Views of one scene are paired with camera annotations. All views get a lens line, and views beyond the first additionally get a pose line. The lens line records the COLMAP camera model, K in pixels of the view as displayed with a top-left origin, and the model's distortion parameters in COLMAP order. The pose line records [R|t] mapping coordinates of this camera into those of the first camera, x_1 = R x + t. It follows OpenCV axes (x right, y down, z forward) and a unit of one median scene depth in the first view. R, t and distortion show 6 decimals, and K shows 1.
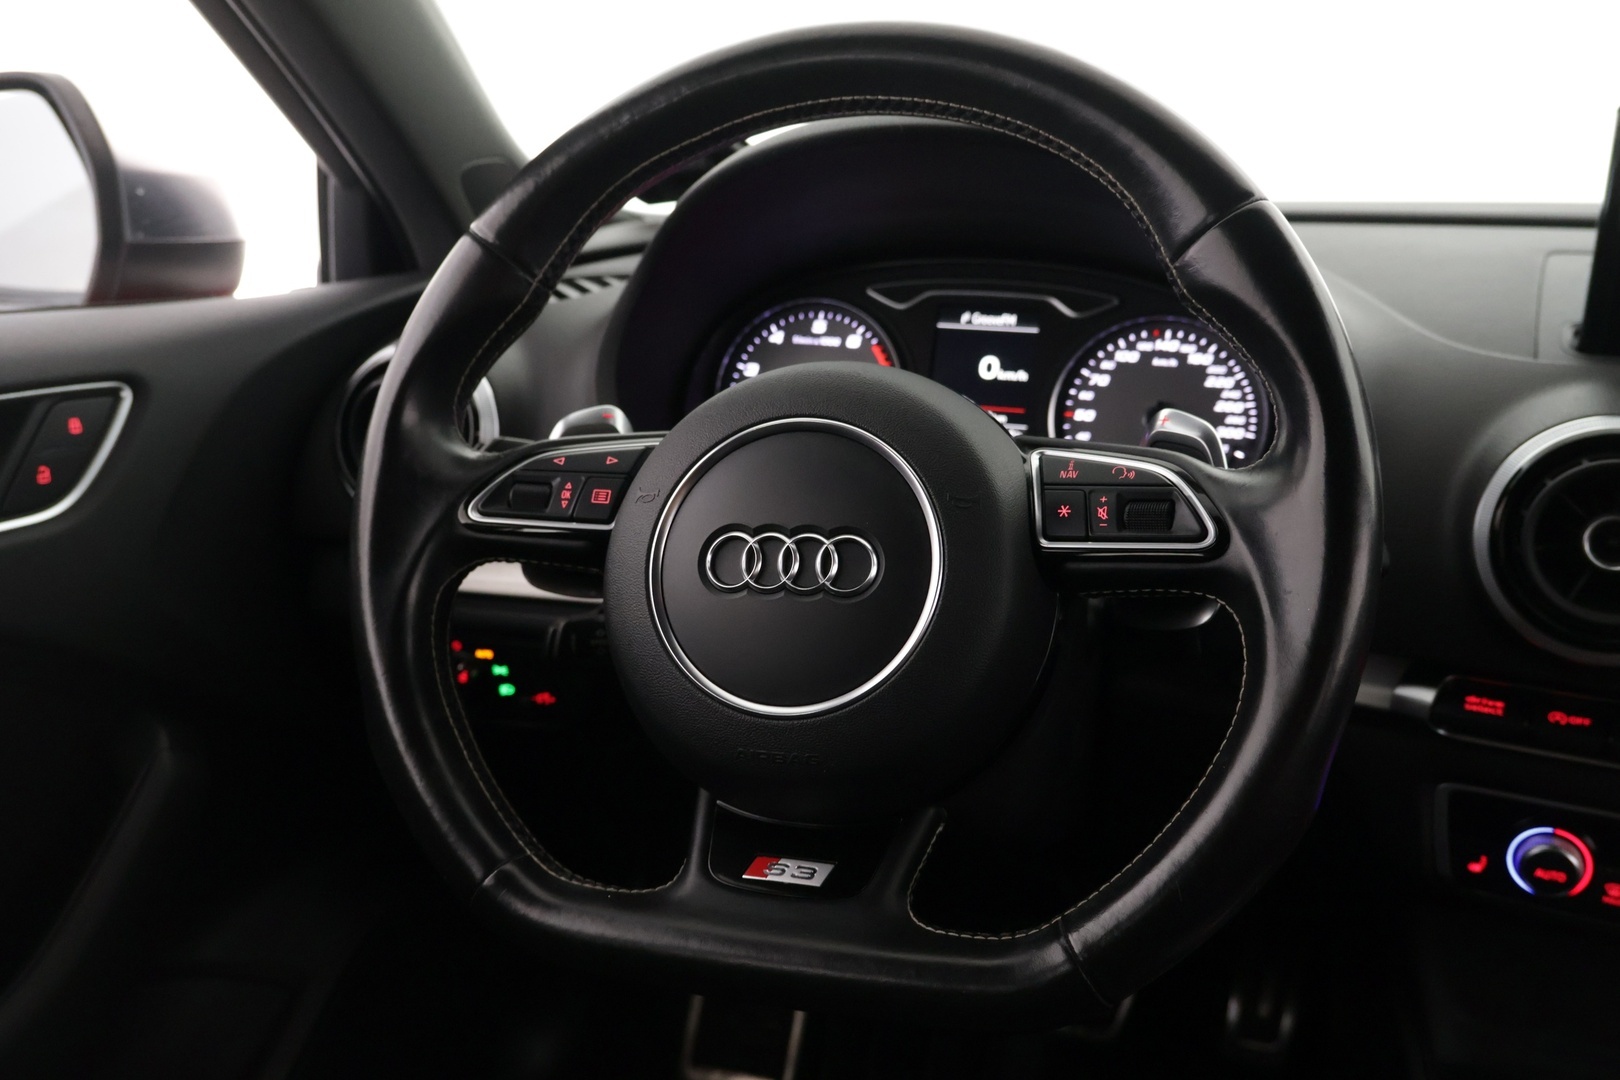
lens RADIAL K [[1363.0, 0, 806.0], [0, 1363.0, 524.1], [0, 0, 1]] dist [-0.048347, 0.059228]
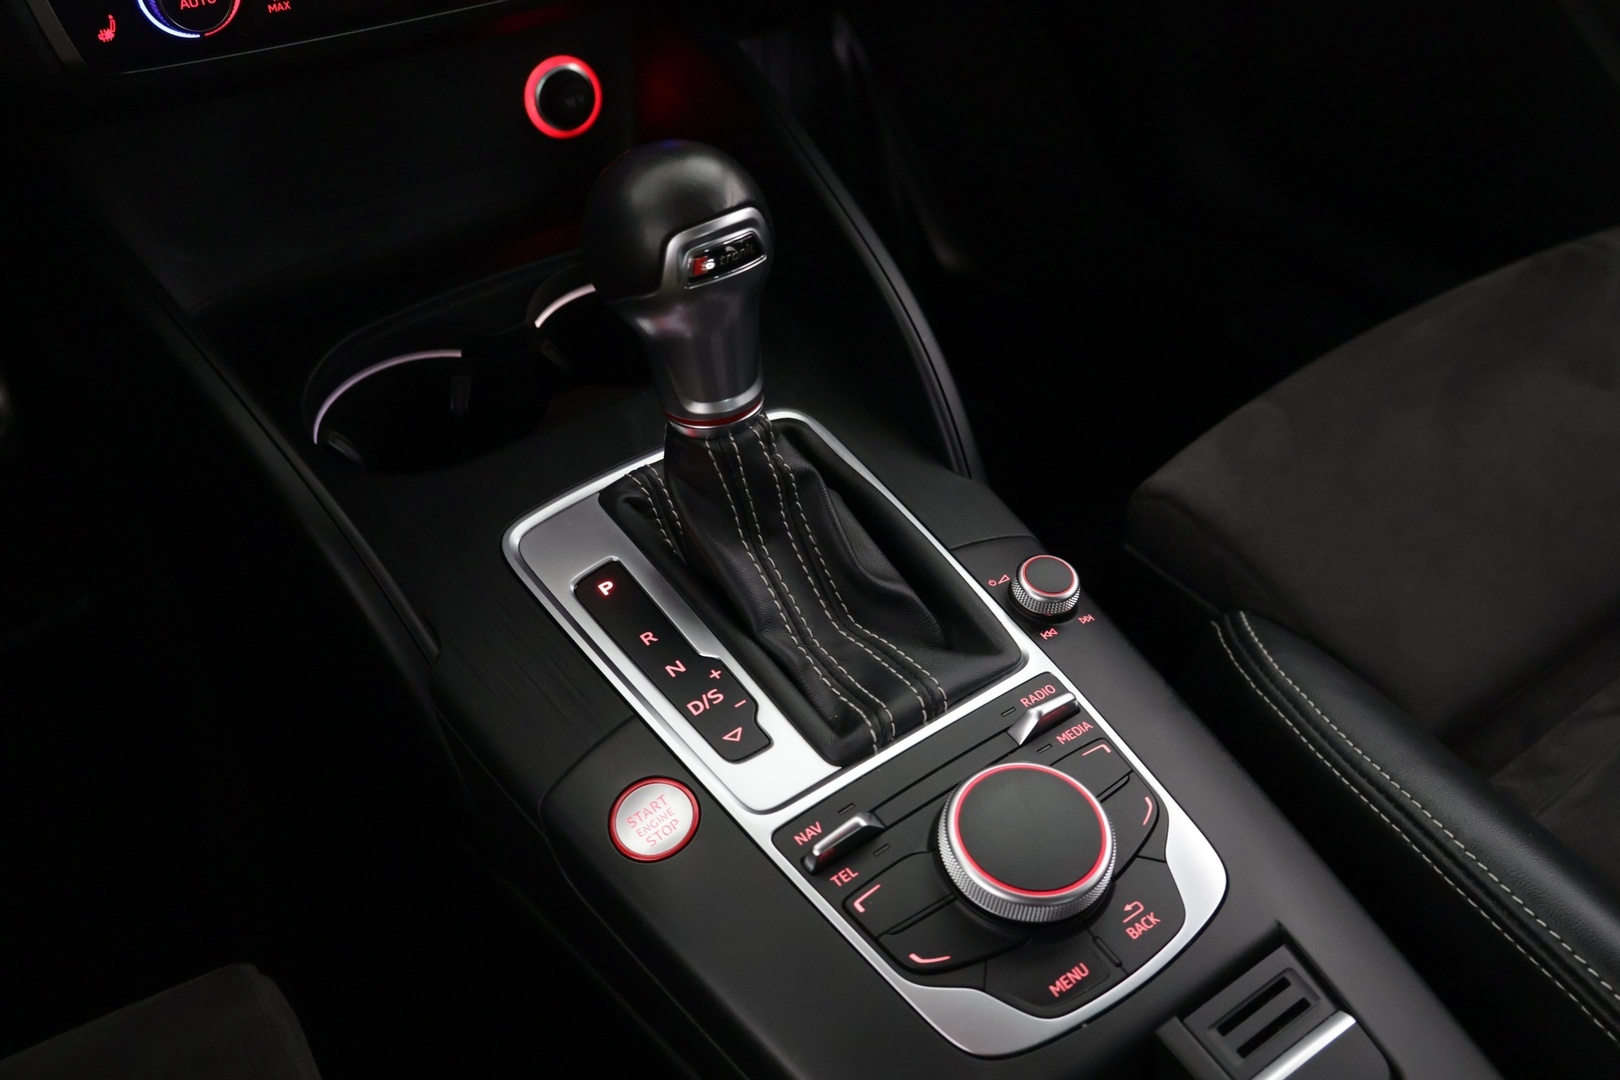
lens RADIAL K [[1517.2, 0, 813.2], [0, 1517.2, 537.6], [0, 0, 1]] dist [-0.021212, 0.000000]
pose [[0.557754, -0.556344, 0.615948, 0.073598], [0.215166, 0.813647, 0.540076, 0.127444], [-0.801632, -0.168698, 0.573521, 0.217289]]
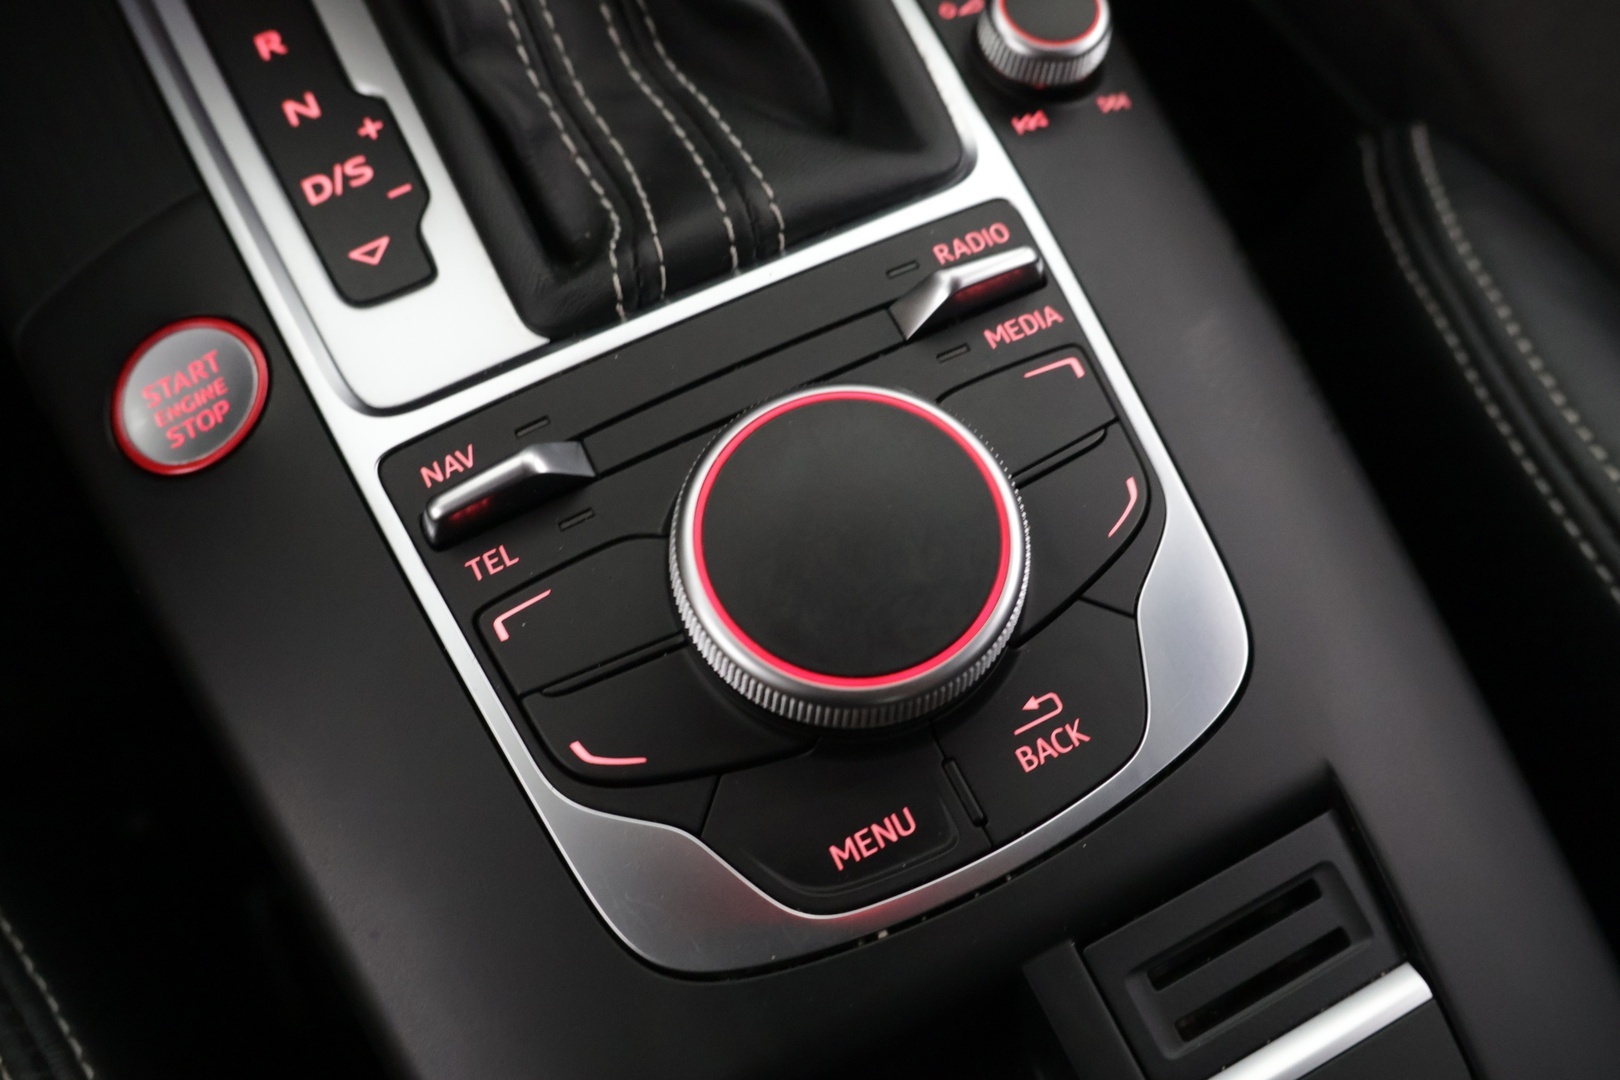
lens RADIAL K [[1363.0, 0, 810.2], [0, 1363.0, 545.4], [0, 0, 1]] dist [-0.048347, 0.059228]
pose [[0.689372, -0.657128, 0.304876, 0.404760], [0.204235, 0.580095, 0.788529, 0.413762], [-0.695021, -0.481323, 0.534110, 0.367811]]
